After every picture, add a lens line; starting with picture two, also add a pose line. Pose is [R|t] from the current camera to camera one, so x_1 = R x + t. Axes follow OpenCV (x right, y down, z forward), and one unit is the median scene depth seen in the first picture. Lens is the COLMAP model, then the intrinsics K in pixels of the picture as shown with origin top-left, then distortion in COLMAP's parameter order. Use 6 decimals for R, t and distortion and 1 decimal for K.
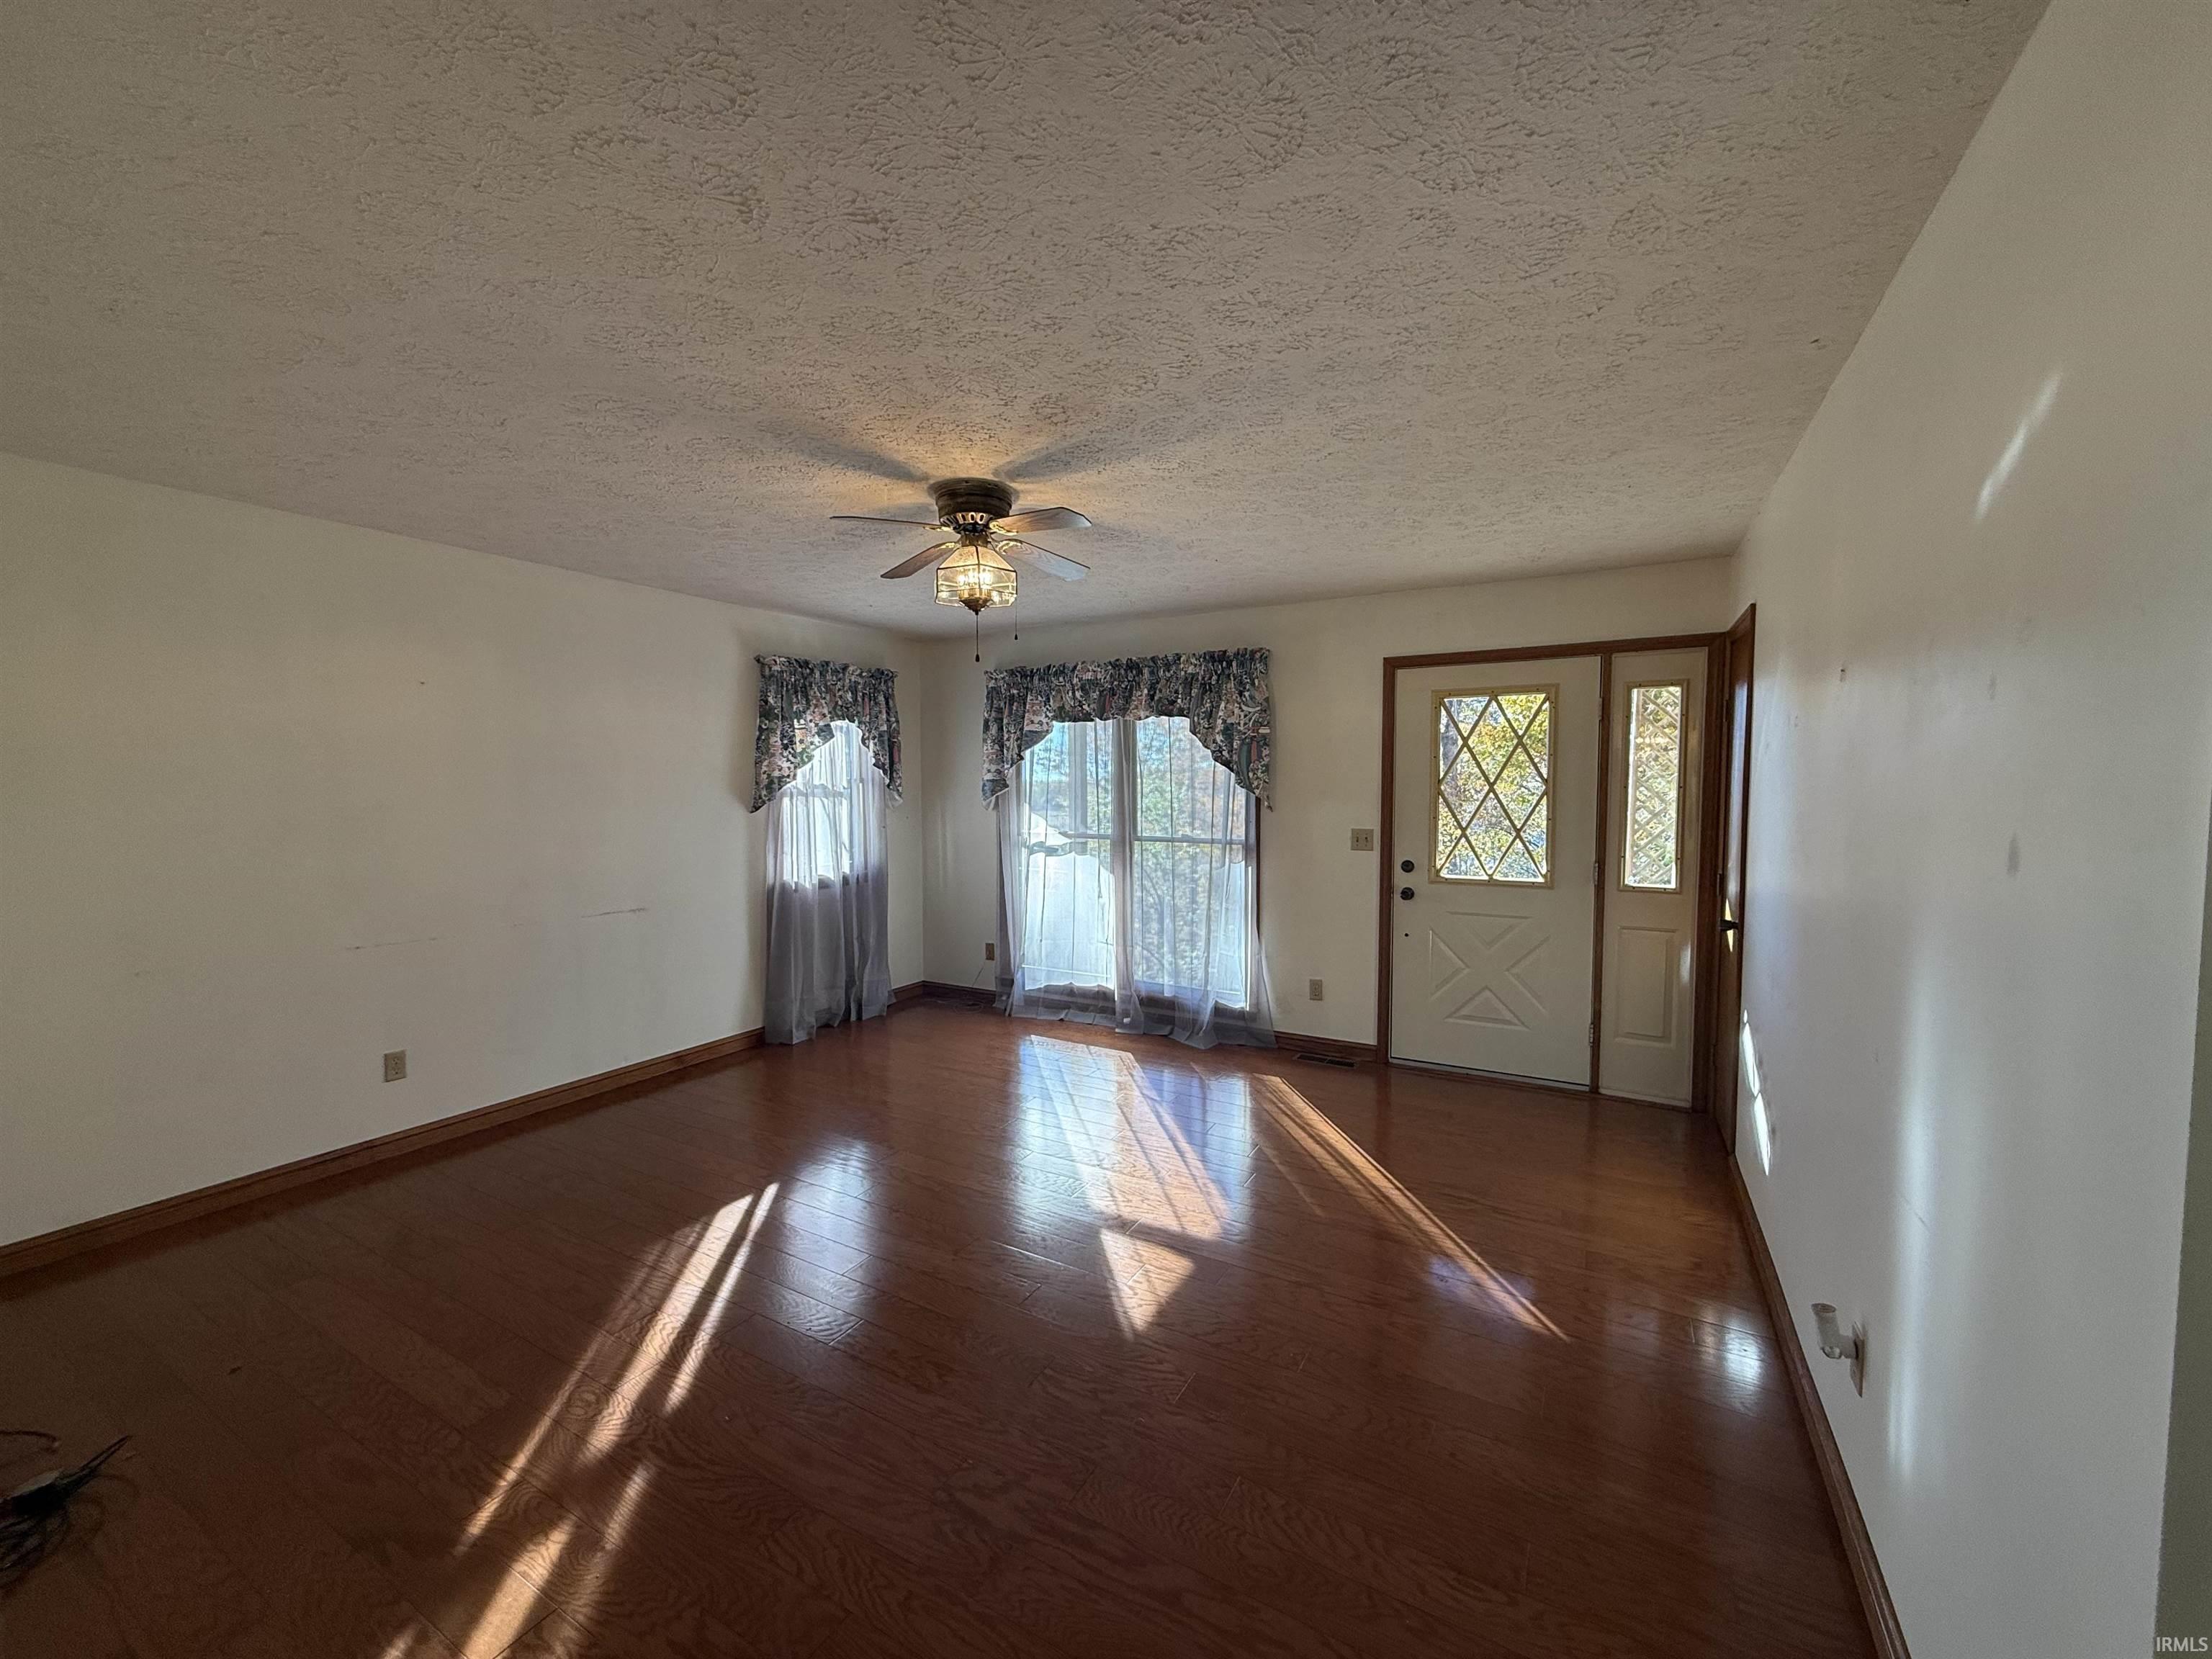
lens RADIAL K [[889.4, 0, 1107.7], [0, 889.4, 832.1], [0, 0, 1]] dist [-0.000657, -0.000155]
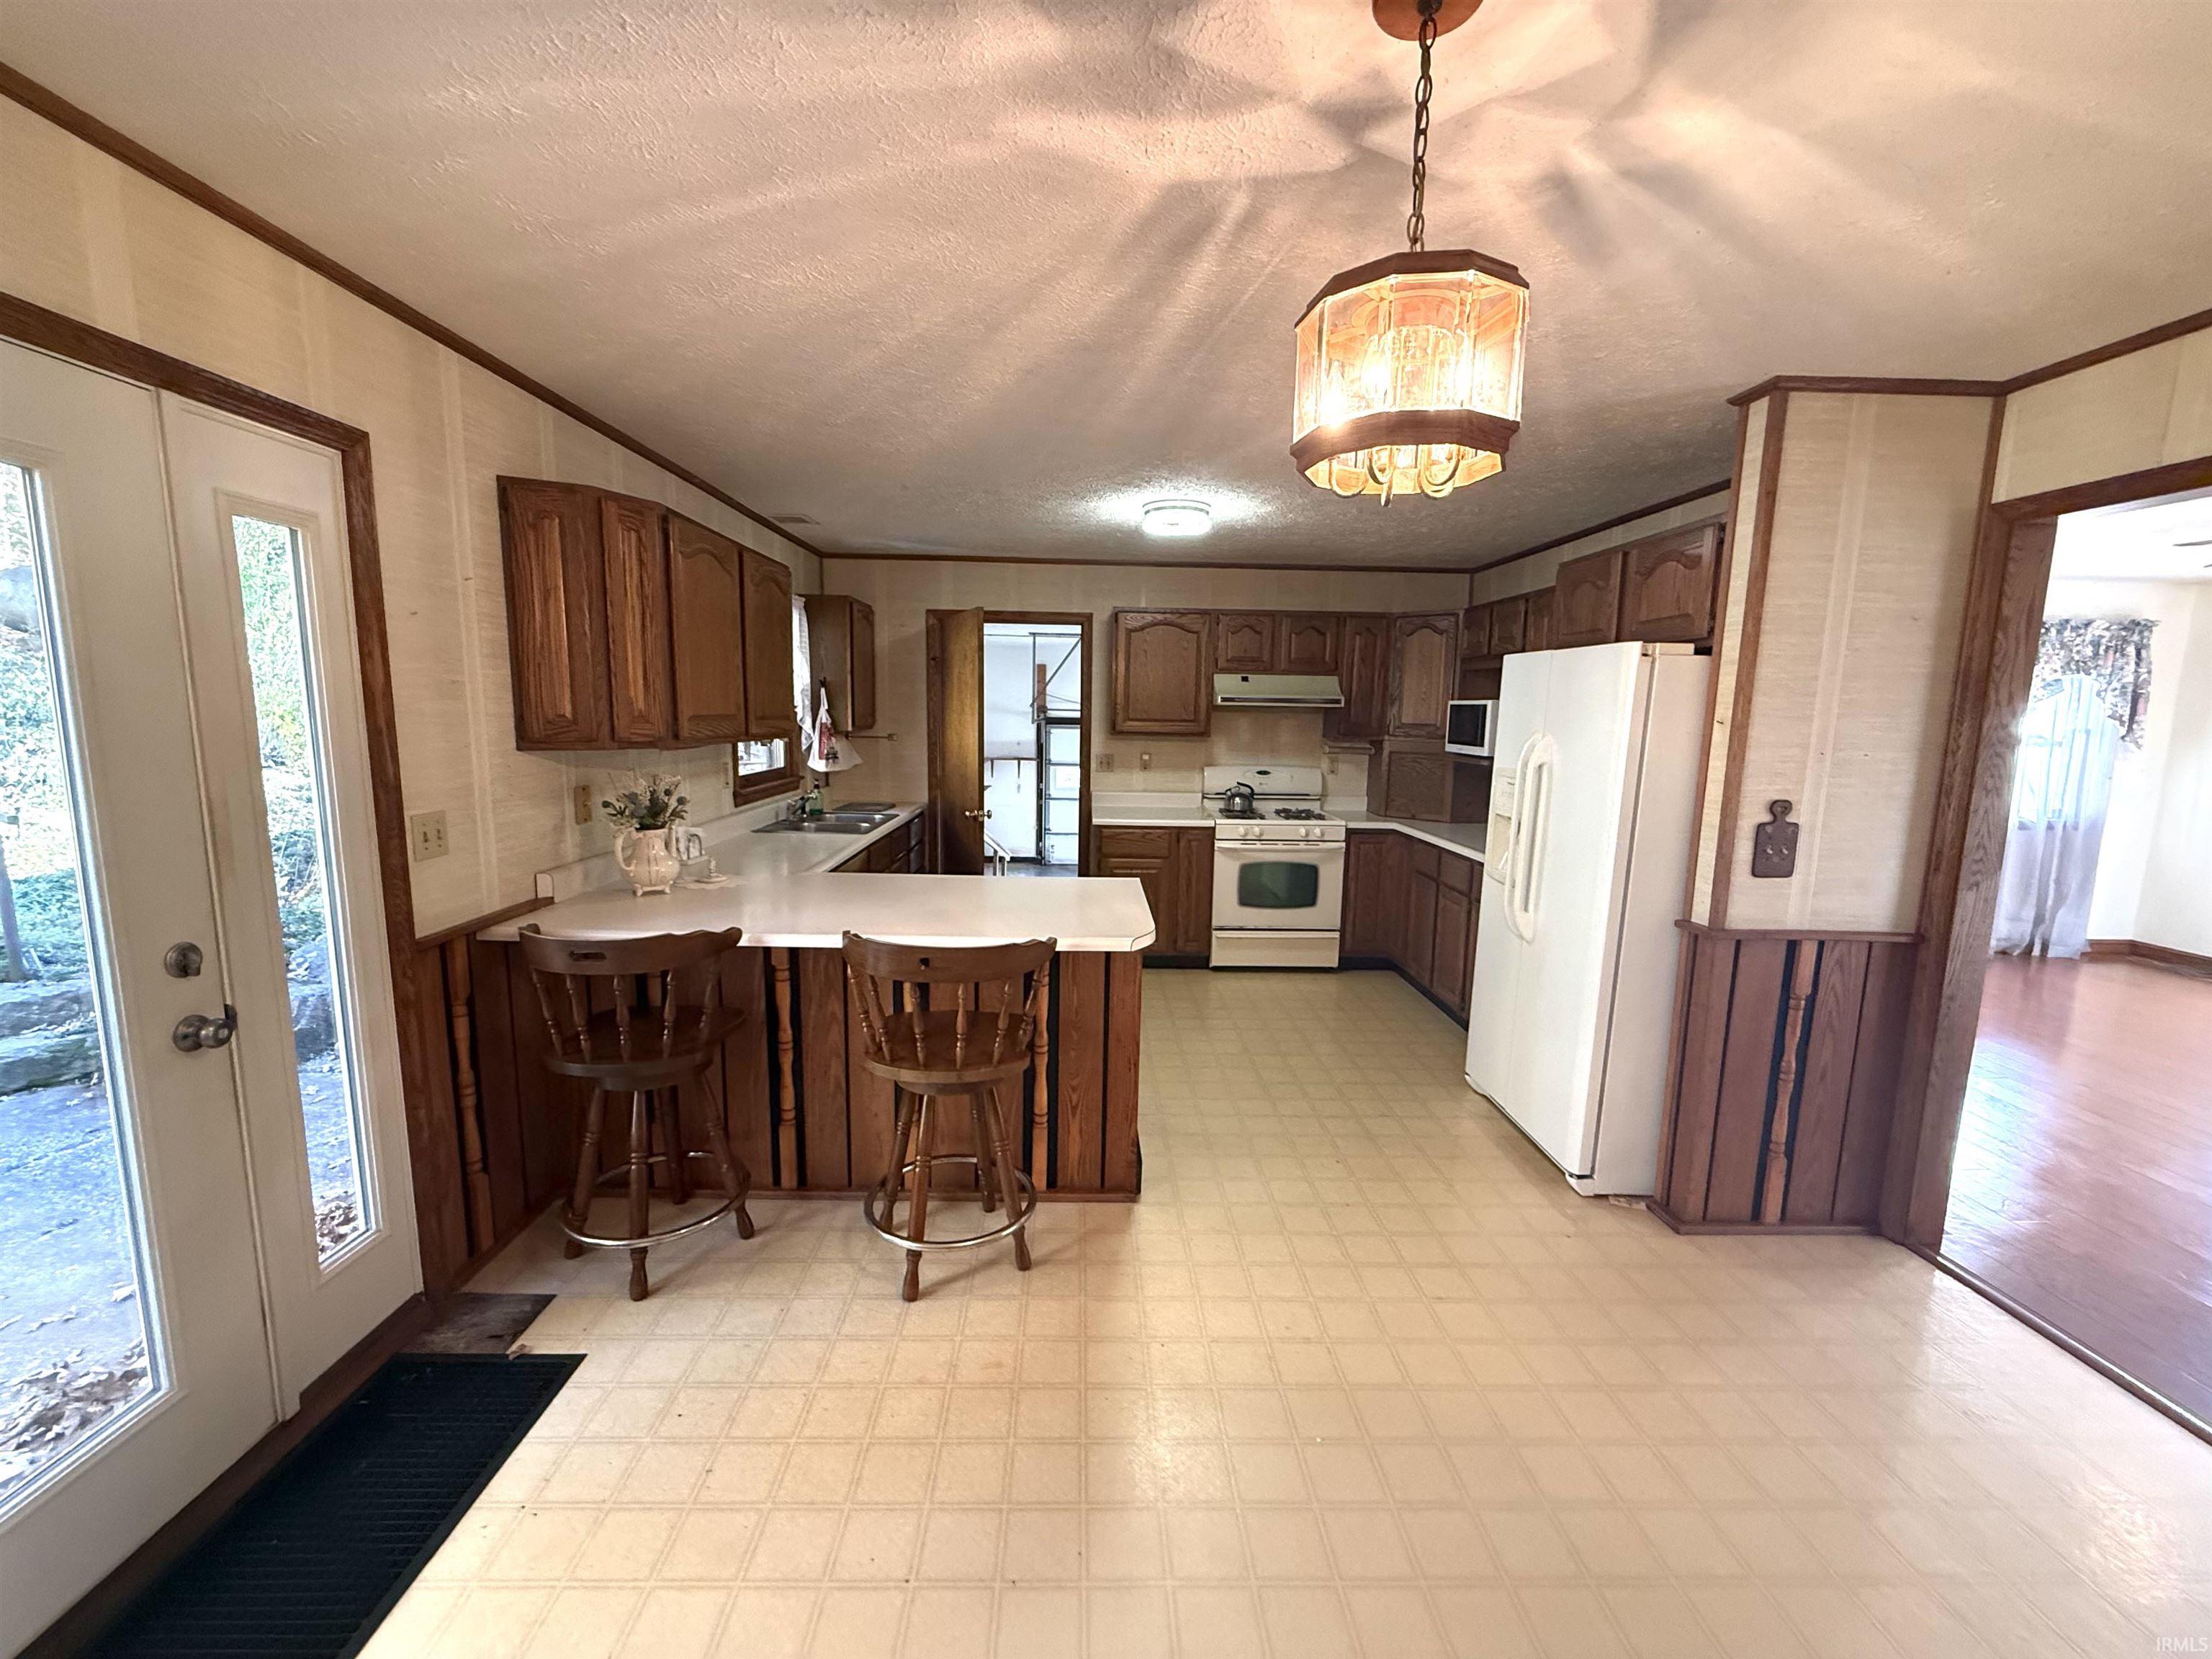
lens RADIAL K [[889.4, 0, 1105.9], [0, 889.4, 839.0], [0, 0, 1]] dist [-0.000657, -0.000155]
pose [[0.504256, 0.130741, -0.853600, 0.046407], [-0.062653, 0.991407, 0.114837, 0.019074], [0.861278, -0.004427, 0.508114, -0.516838]]
